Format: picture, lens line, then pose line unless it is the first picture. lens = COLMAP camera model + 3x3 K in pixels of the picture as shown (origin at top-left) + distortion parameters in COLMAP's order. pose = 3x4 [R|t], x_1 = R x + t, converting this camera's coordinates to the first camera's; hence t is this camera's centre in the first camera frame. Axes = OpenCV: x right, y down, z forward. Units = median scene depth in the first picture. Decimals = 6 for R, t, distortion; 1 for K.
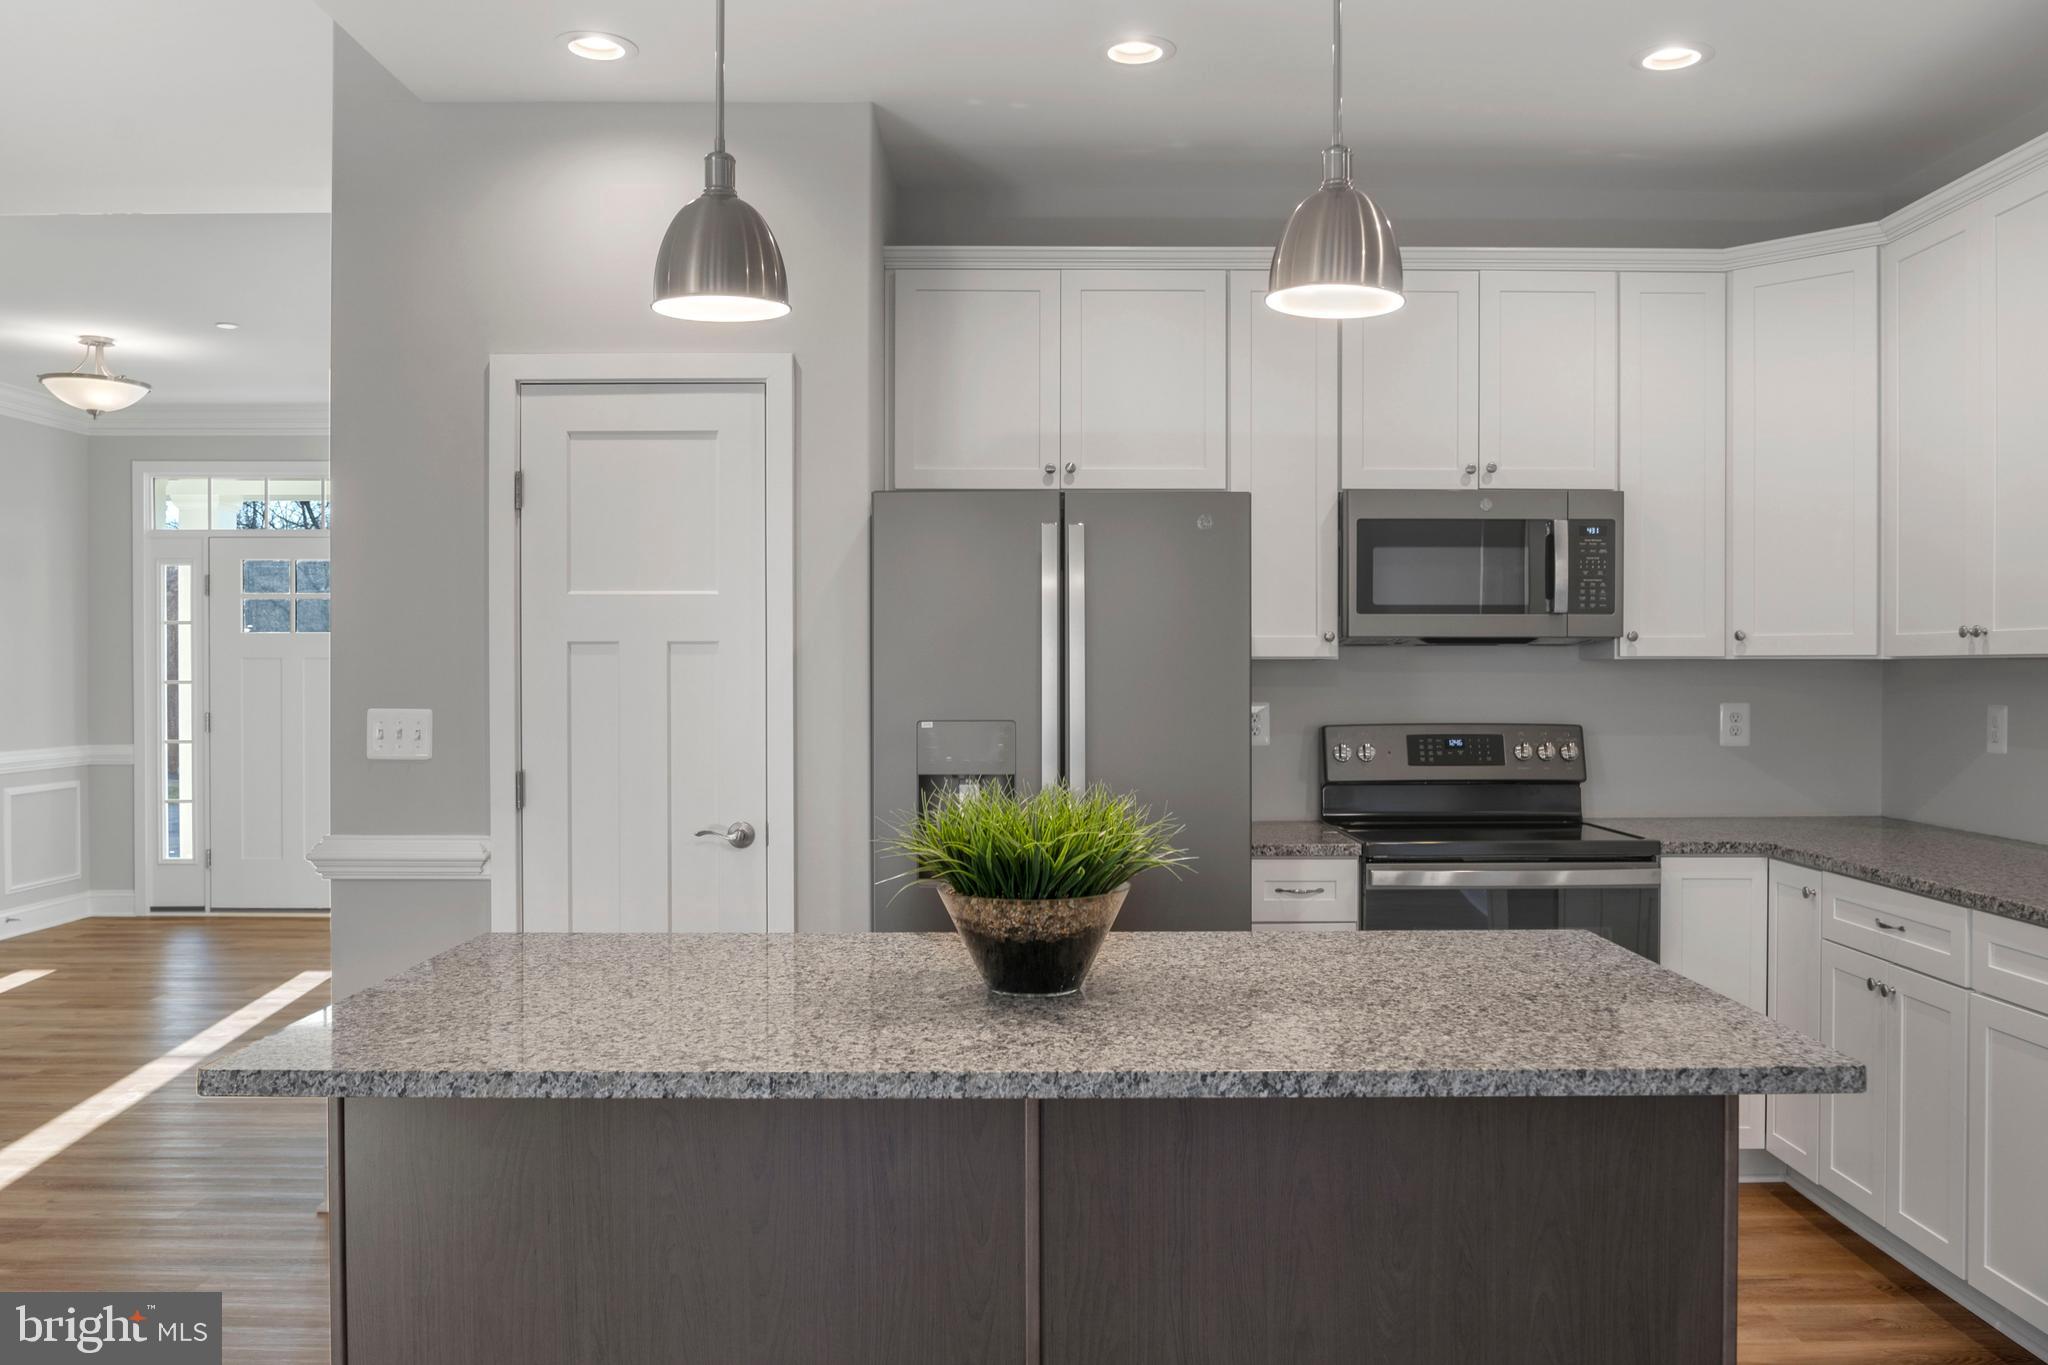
lens RADIAL K [[1534.0, 0, 1024.0], [0, 1534.0, 682.5], [0, 0, 1]] dist [0.002110, 0.000997]
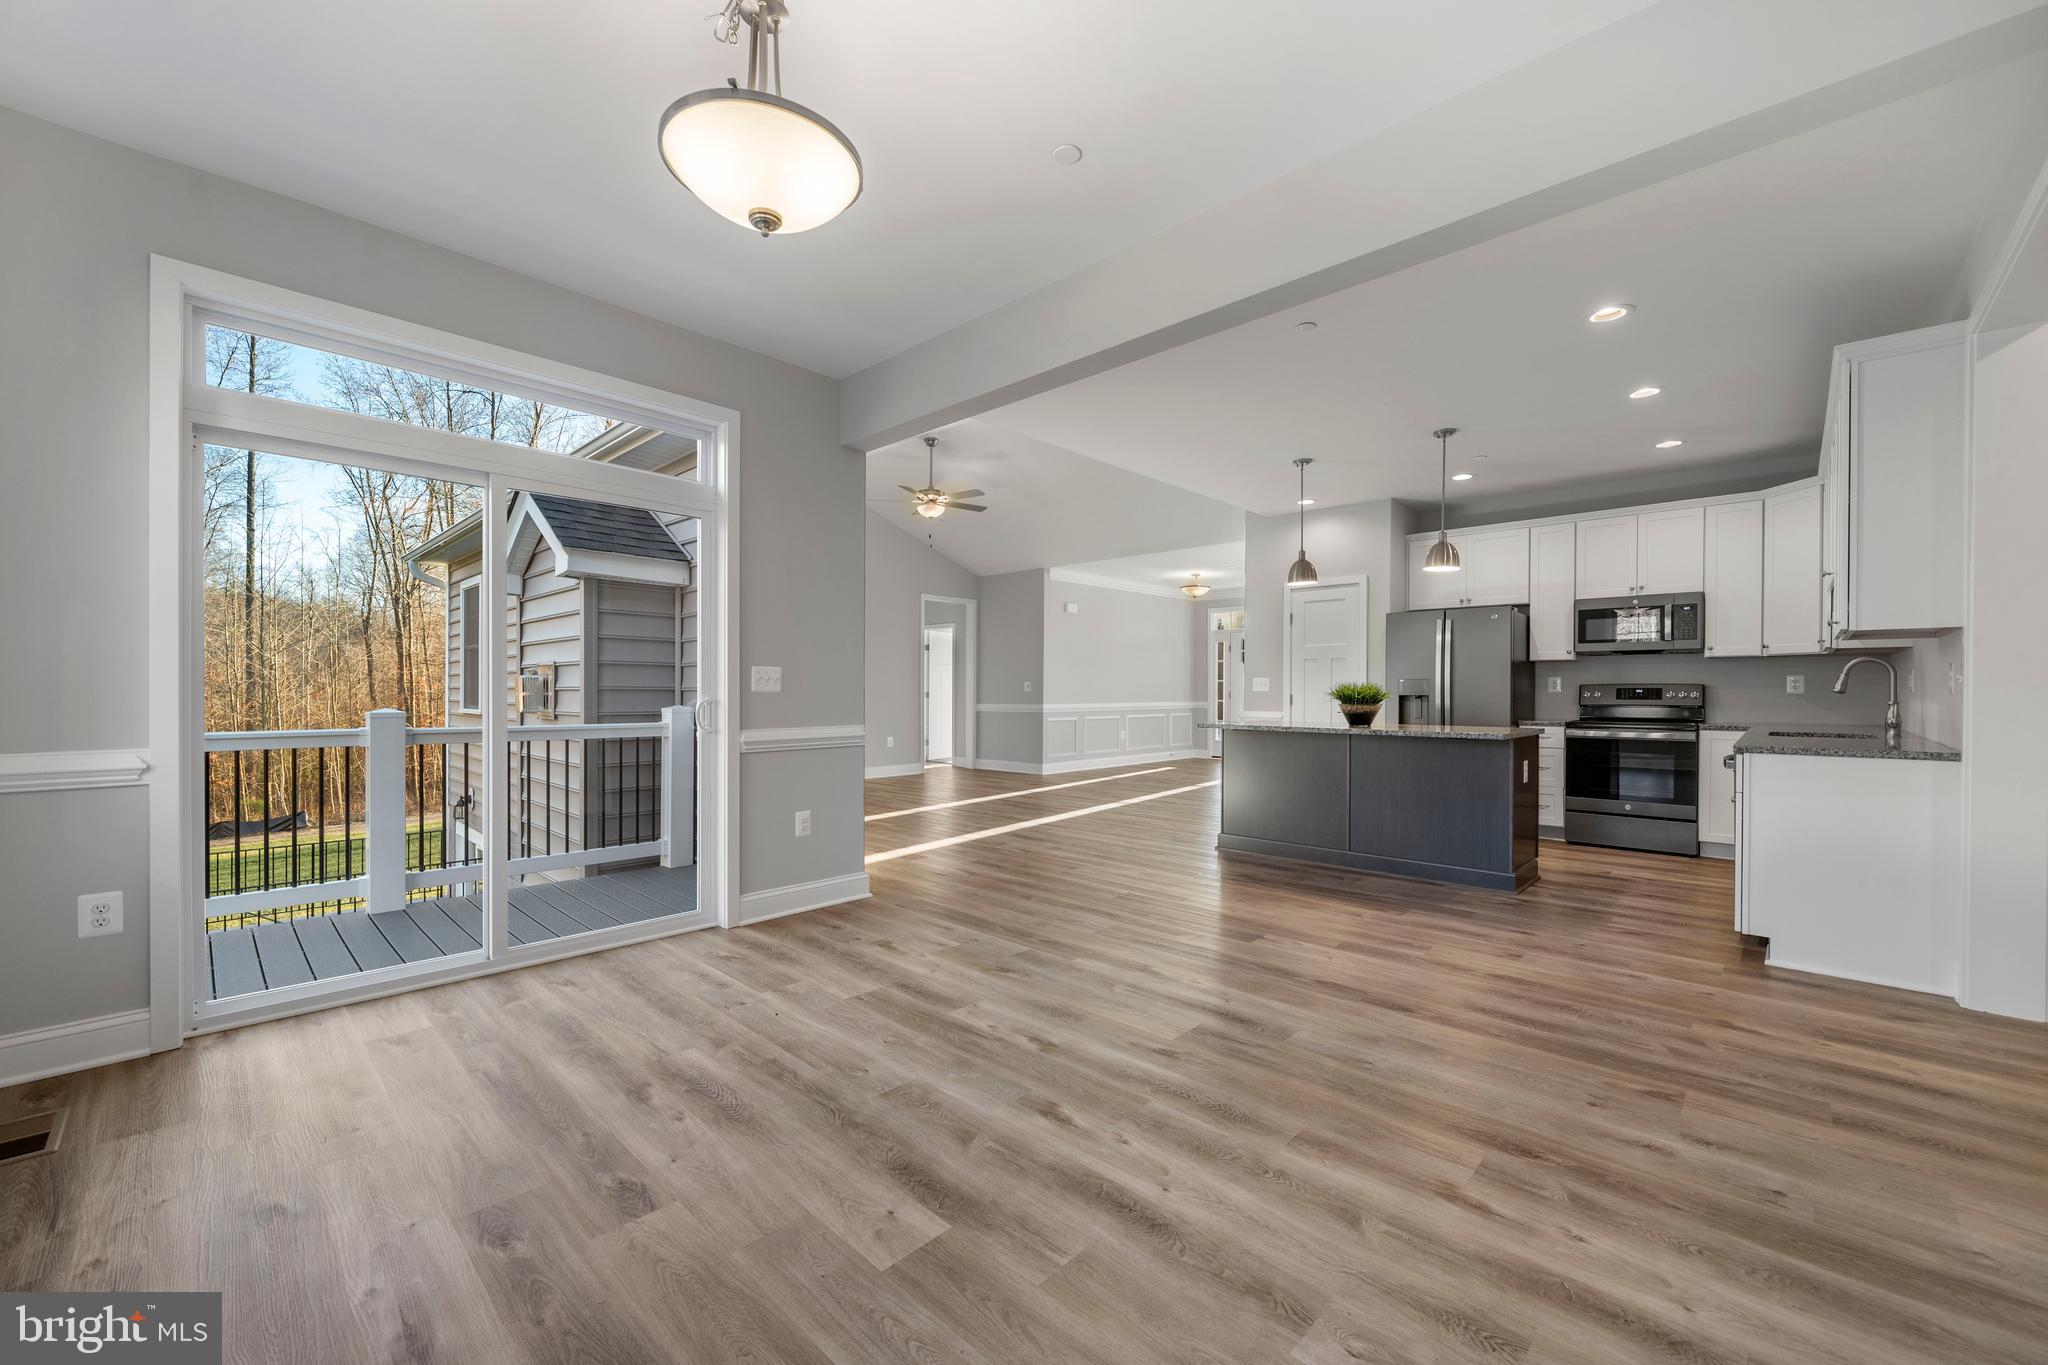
lens RADIAL K [[796.8, 0, 1024.0], [0, 796.8, 682.5], [0, 0, 1]] dist [0.000111, -0.000003]
pose [[0.721867, -0.004128, -0.692020, 0.492836], [-0.014419, 0.999675, -0.021004, 0.072616], [0.691882, 0.025141, 0.721573, -0.762697]]
